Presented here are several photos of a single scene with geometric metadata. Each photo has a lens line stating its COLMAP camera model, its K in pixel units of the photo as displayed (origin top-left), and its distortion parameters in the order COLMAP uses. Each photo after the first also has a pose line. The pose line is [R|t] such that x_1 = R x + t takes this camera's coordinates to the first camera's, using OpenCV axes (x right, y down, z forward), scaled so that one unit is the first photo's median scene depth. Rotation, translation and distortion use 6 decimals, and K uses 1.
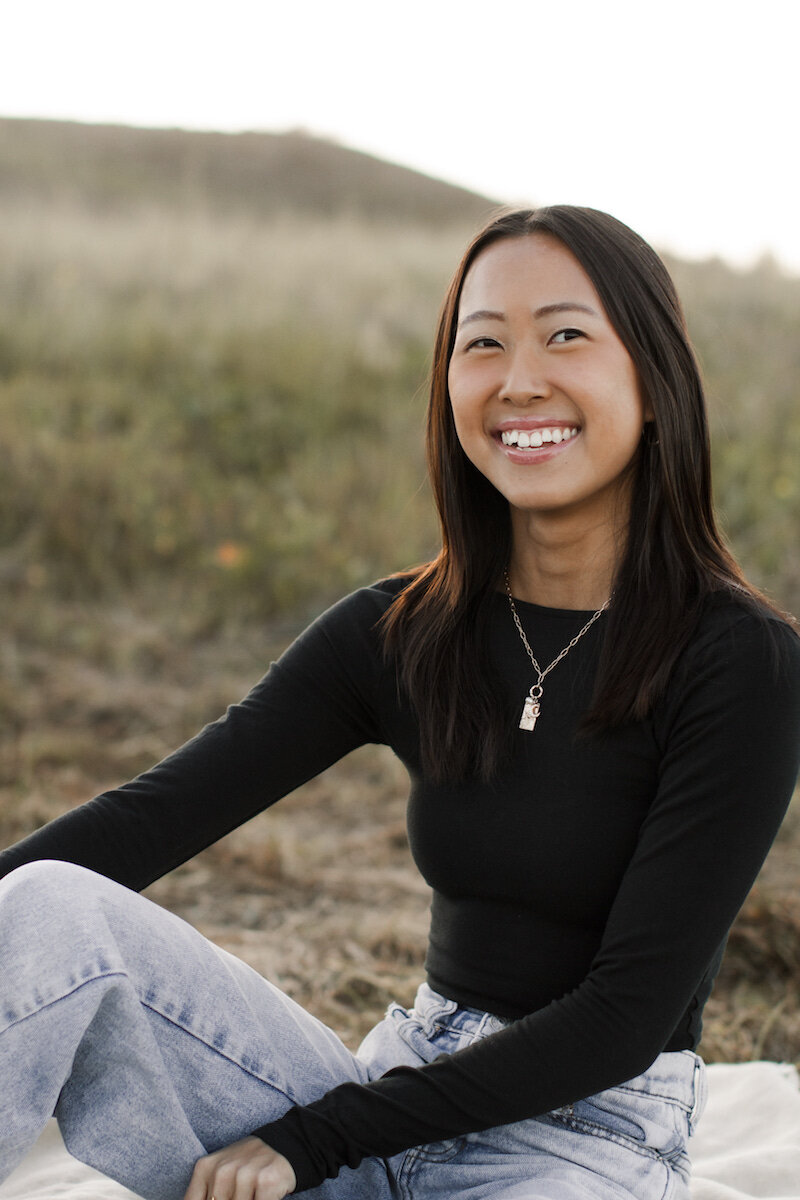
lens RADIAL K [[2785.9, 0, 399.8], [0, 2785.9, 600.1], [0, 0, 1]] dist [-0.234809, 0.000000]
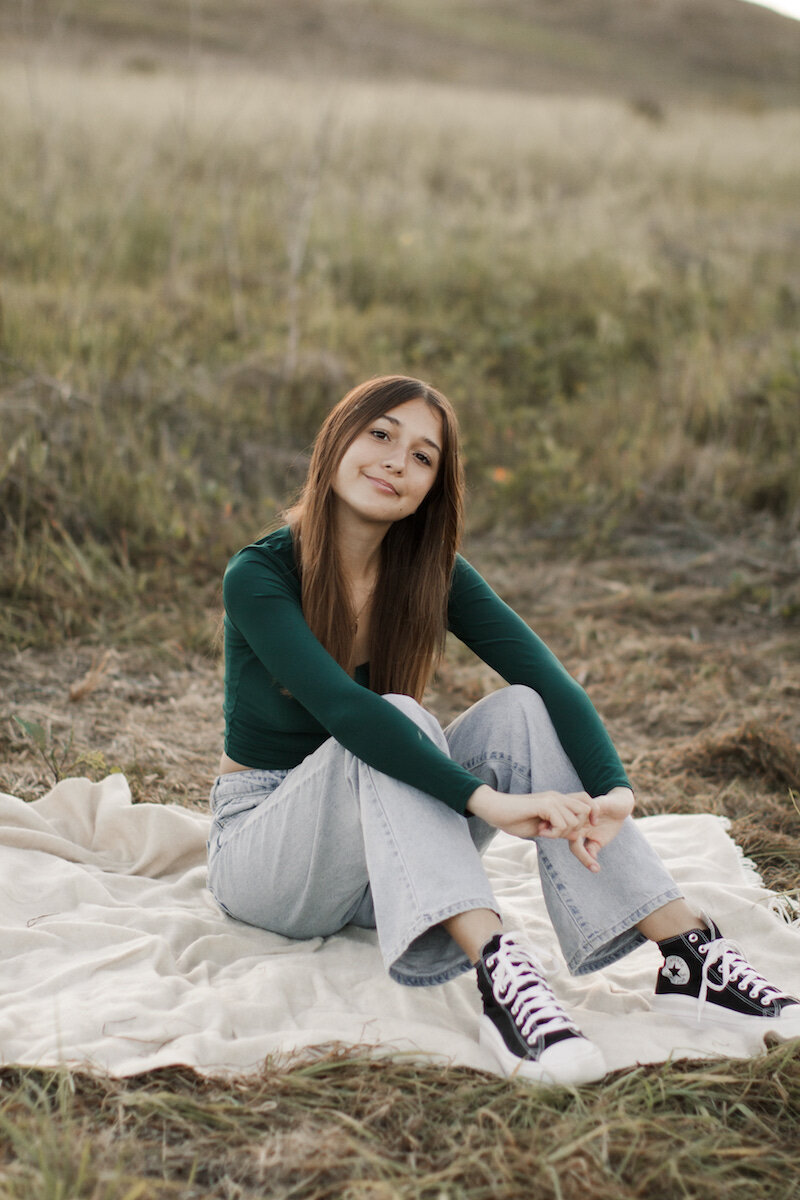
lens RADIAL K [[2785.9, 0, 400.1], [0, 2785.9, 600.0], [0, 0, 1]] dist [-0.234809, 0.000000]
pose [[0.989673, 0.050361, -0.134205, 0.079643], [-0.042850, 0.997380, 0.058284, -0.033310], [0.136789, -0.051931, 0.989238, -0.392255]]
